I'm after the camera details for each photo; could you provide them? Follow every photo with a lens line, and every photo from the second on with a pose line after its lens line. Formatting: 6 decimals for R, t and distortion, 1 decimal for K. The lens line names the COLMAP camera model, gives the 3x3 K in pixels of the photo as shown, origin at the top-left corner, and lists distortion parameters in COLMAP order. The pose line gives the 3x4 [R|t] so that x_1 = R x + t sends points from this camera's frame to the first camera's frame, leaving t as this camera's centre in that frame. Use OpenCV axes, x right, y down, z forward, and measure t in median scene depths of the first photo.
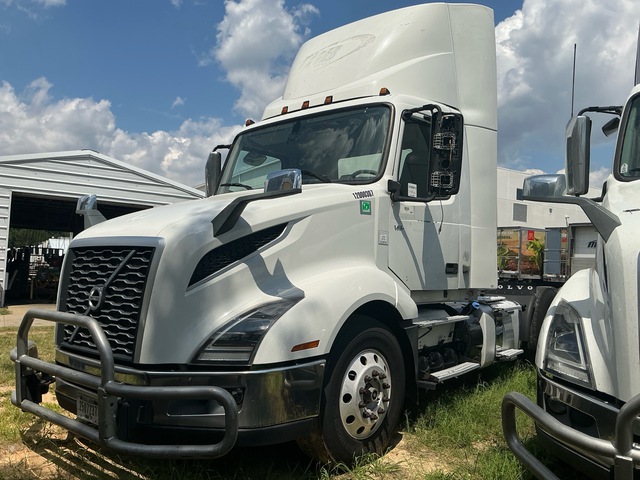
lens RADIAL K [[523.5, 0, 322.8], [0, 523.5, 237.0], [0, 0, 1]] dist [0.081282, -0.085100]
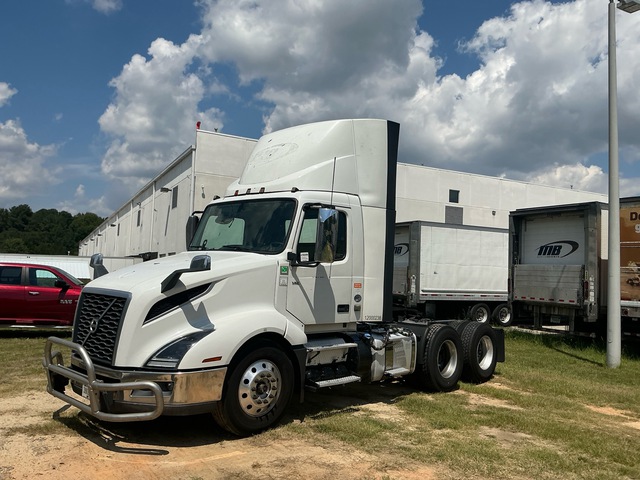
lens RADIAL K [[523.5, 0, 318.0], [0, 523.5, 244.3], [0, 0, 1]] dist [0.081282, -0.085100]
pose [[0.997240, 0.026775, -0.069250, 0.366903], [-0.027504, 0.999576, -0.009603, -0.138549], [0.068964, 0.011481, 0.997553, -0.593078]]
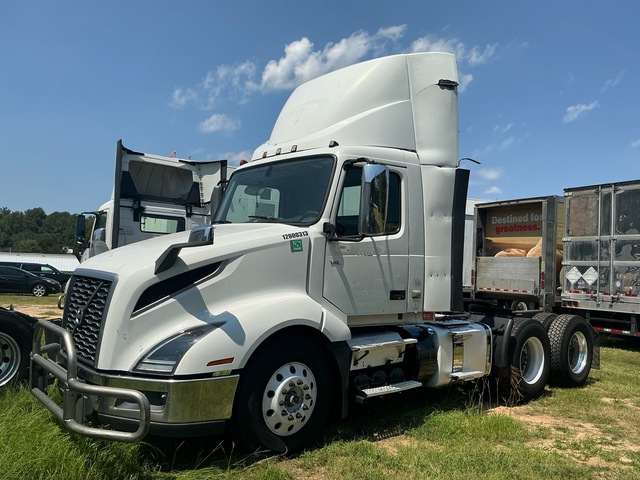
lens RADIAL K [[523.5, 0, 319.1], [0, 523.5, 239.7], [0, 0, 1]] dist [0.081282, -0.085100]
pose [[0.983365, 0.016628, -0.180879, 0.380218], [-0.015643, 0.999854, 0.006871, -0.090294], [0.180967, -0.003927, 0.983481, -0.186115]]
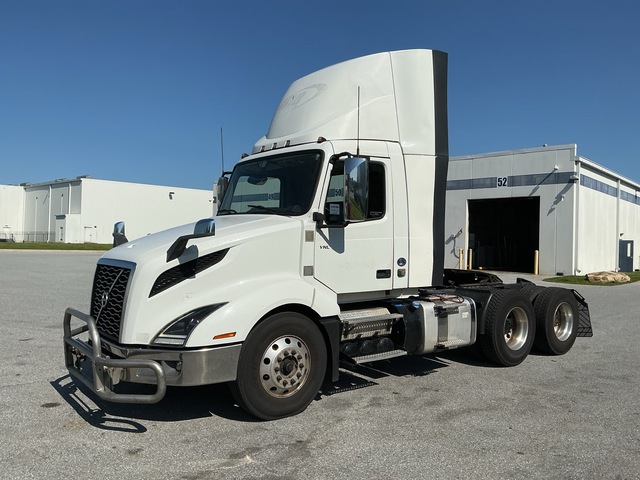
lens RADIAL K [[523.5, 0, 315.9], [0, 523.5, 240.0], [0, 0, 1]] dist [0.081282, -0.085100]
pose [[0.975842, -0.001810, -0.218471, 0.488332], [0.014240, 0.998366, 0.055333, -0.128939], [0.218014, -0.057107, 0.974273, -0.343637]]
